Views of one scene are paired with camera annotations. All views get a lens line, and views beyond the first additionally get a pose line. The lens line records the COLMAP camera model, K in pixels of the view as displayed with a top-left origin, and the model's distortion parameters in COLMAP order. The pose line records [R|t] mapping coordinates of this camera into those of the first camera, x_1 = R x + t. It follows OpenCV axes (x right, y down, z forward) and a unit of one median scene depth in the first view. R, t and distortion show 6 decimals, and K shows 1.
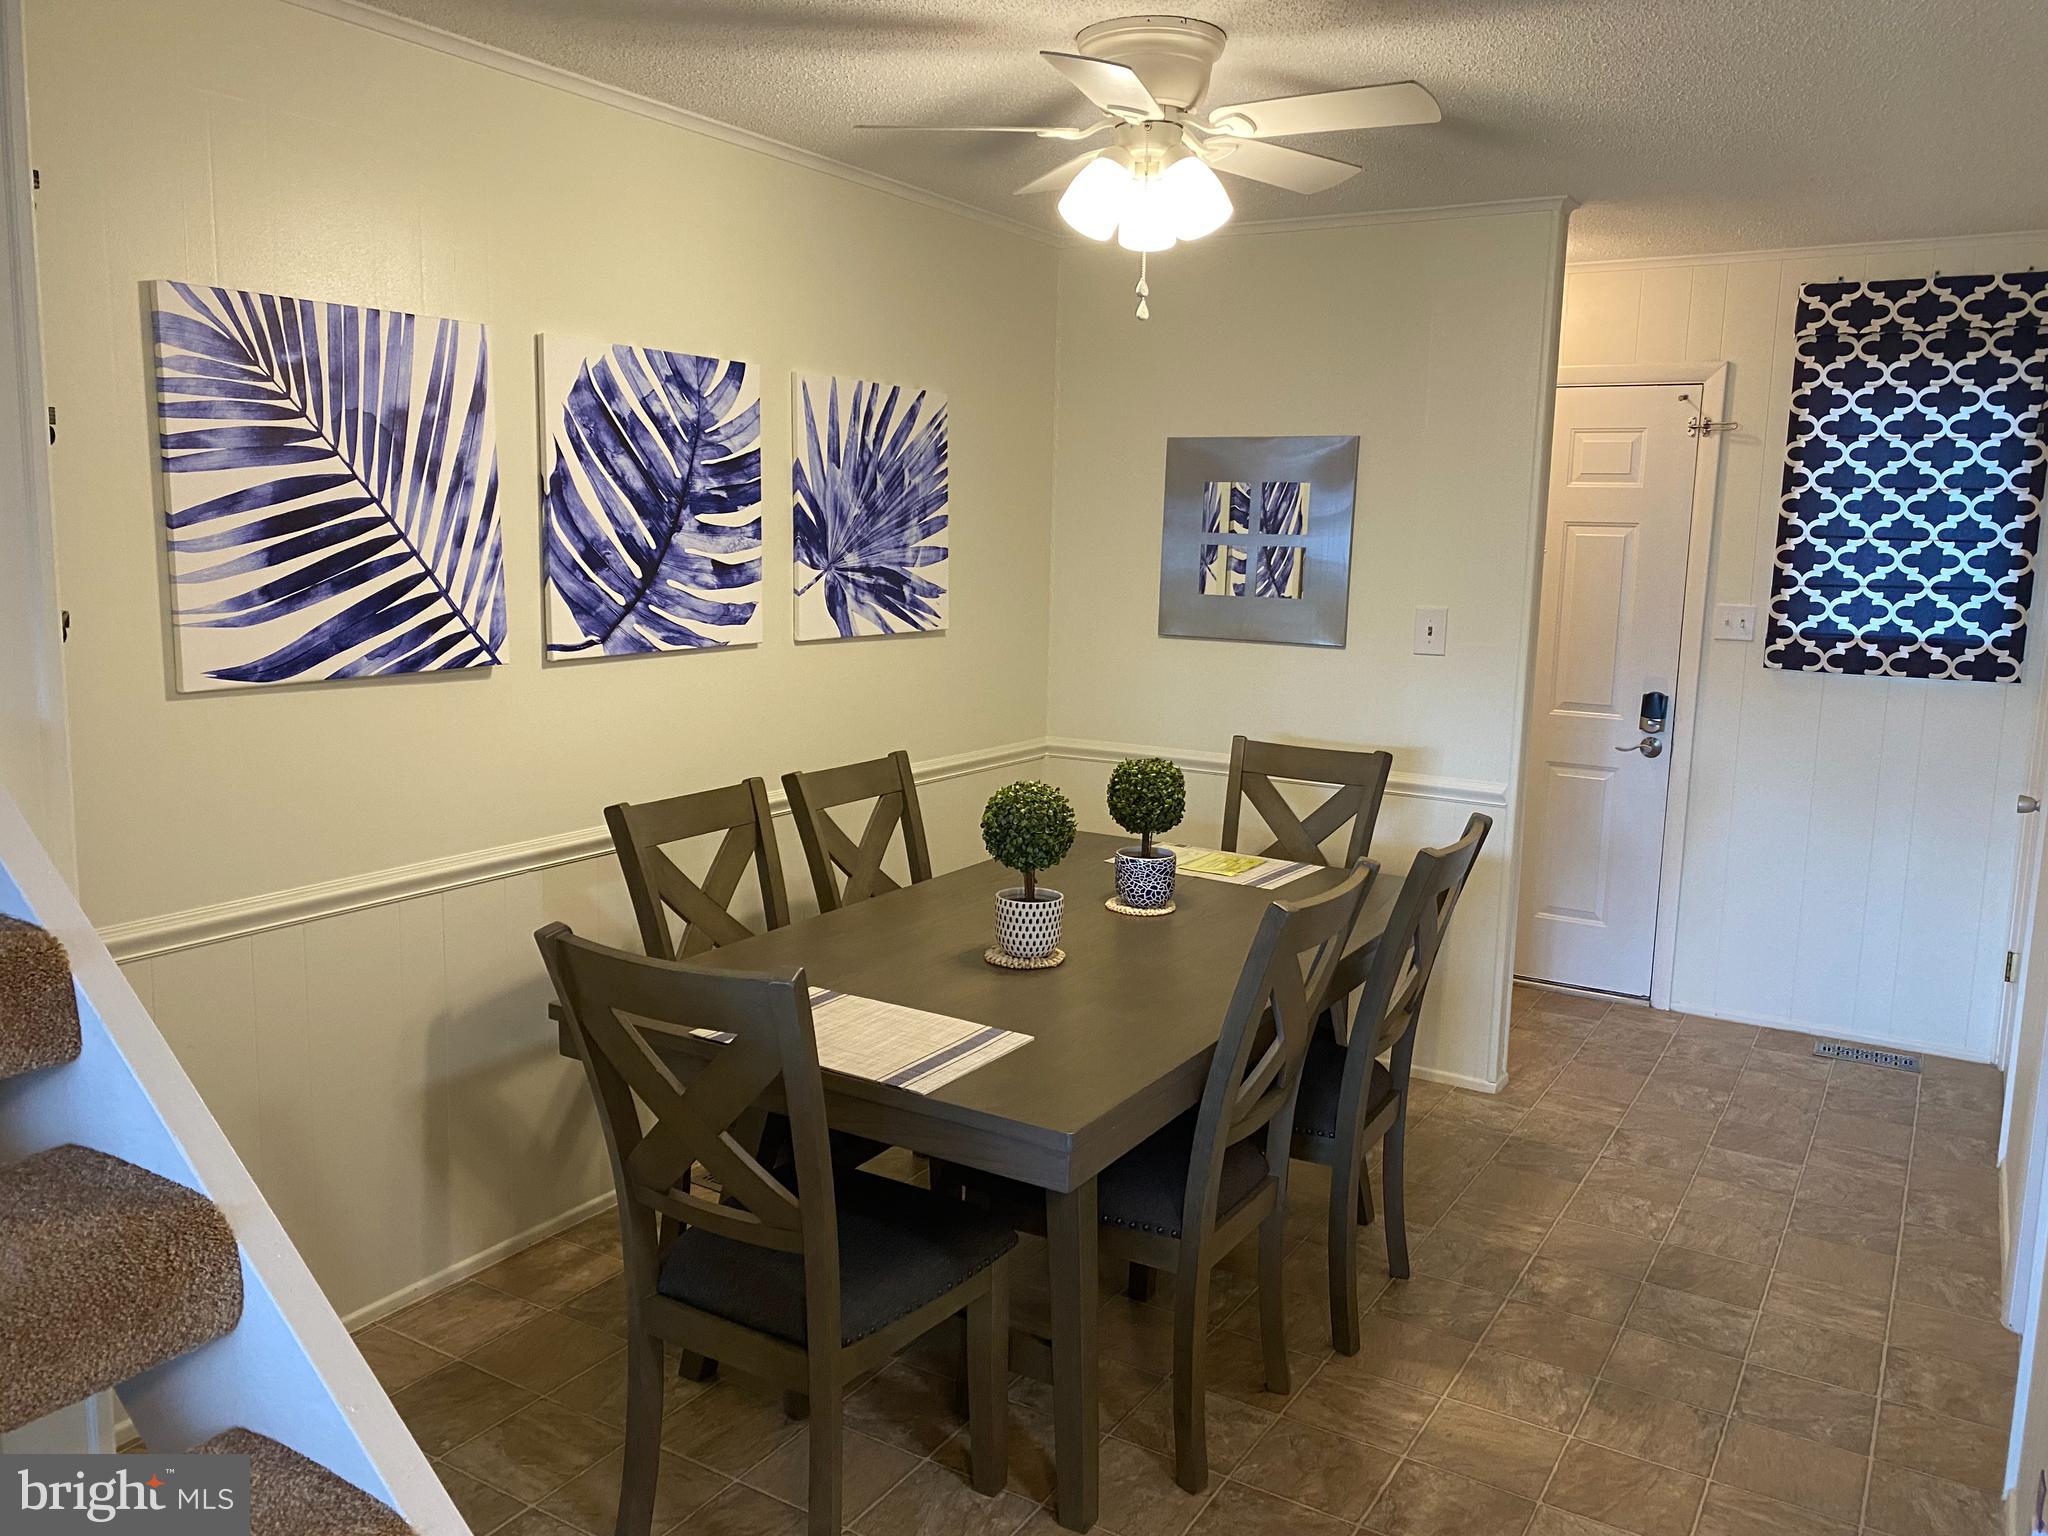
lens RADIAL K [[1563.0, 0, 1024.0], [0, 1563.0, 768.0], [0, 0, 1]] dist [0.016646, -0.007469]
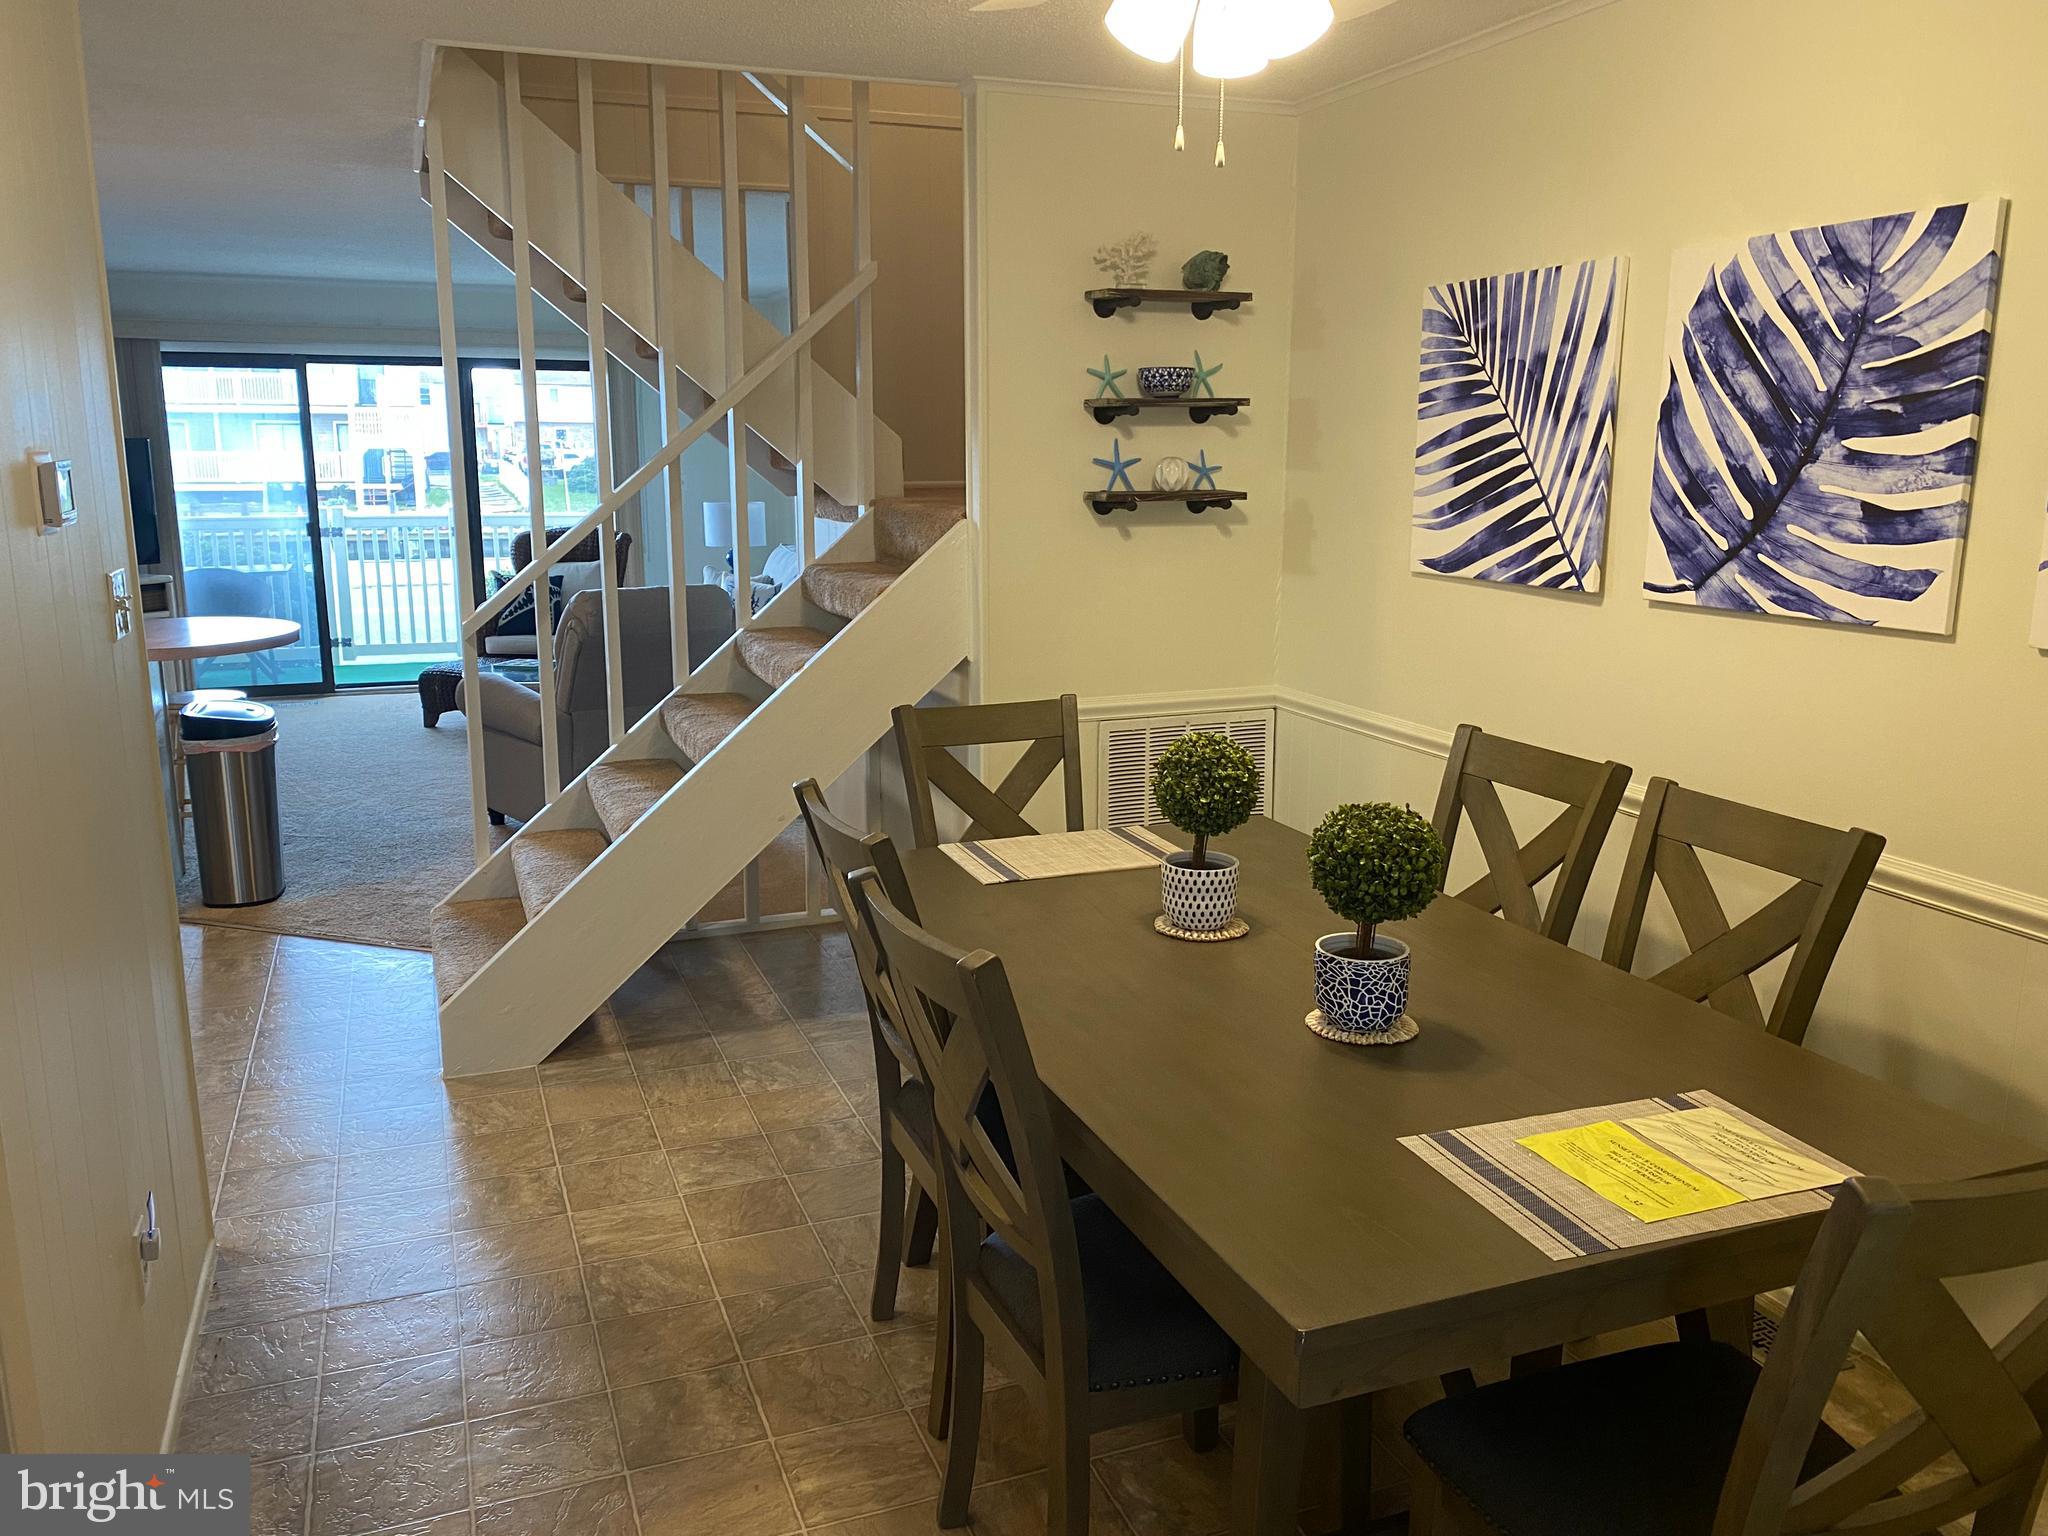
lens RADIAL K [[1609.8, 0, 1019.7], [0, 1609.8, 758.8], [0, 0, 1]] dist [-0.004266, 0.076322]
pose [[-0.598628, 0.127208, -0.790862, 0.695108], [-0.146020, 0.953438, 0.263884, -0.175617], [0.787606, 0.273450, -0.552179, 1.245597]]
